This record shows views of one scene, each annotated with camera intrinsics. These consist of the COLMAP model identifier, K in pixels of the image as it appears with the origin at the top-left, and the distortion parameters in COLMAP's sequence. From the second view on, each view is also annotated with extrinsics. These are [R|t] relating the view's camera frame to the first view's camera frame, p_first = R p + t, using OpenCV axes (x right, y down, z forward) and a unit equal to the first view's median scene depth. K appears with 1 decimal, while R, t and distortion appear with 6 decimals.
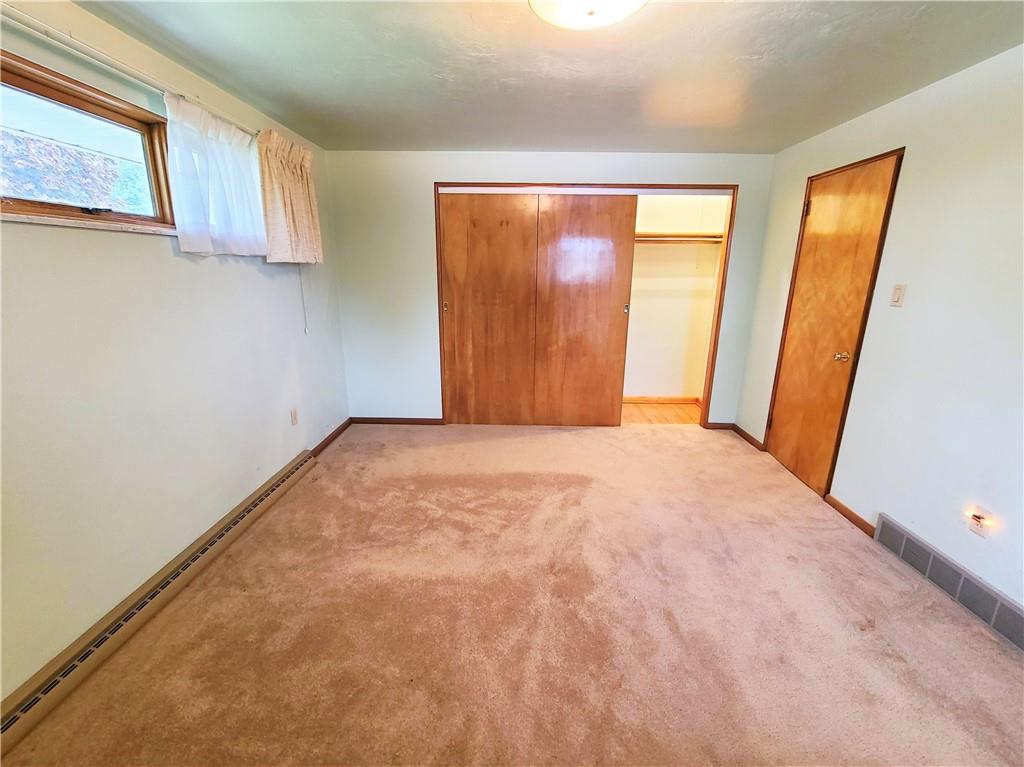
lens RADIAL K [[439.9, 0, 512.0], [0, 439.9, 383.5], [0, 0, 1]] dist [-0.000215, -0.000341]
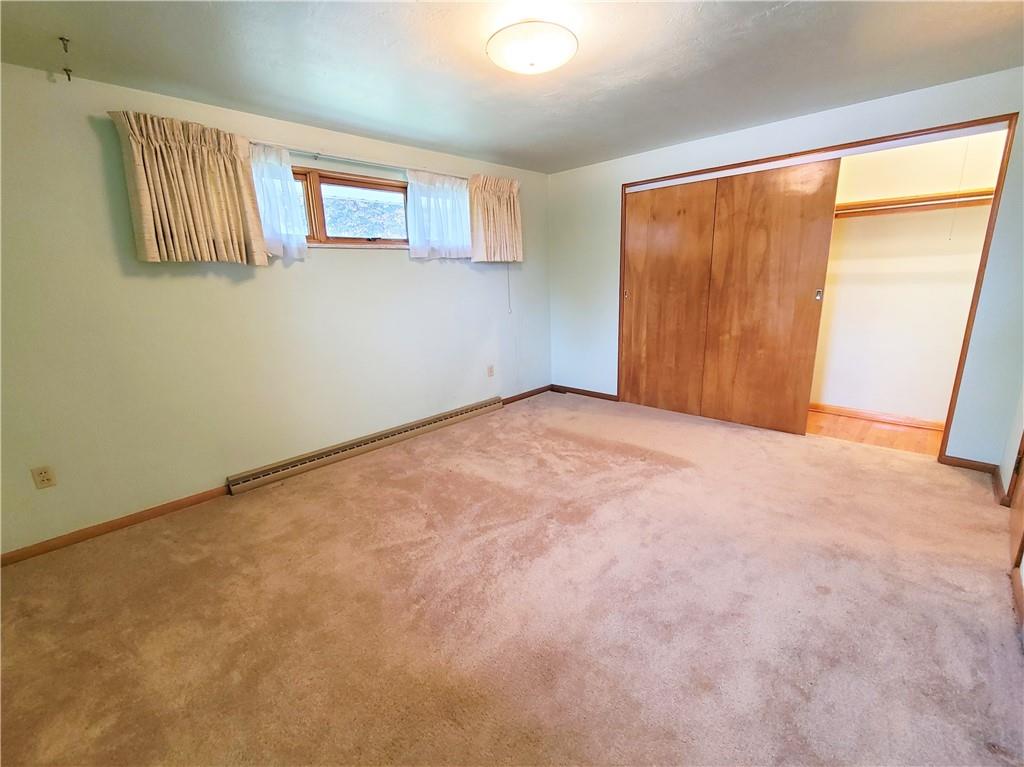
lens RADIAL K [[442.0, 0, 512.0], [0, 442.0, 383.5], [0, 0, 1]] dist [-0.004202, -0.000451]
pose [[0.728787, 0.127400, -0.672784, 0.422862], [-0.130829, 0.990346, 0.045815, 0.035013], [0.672125, 0.054631, 0.738419, -0.005163]]
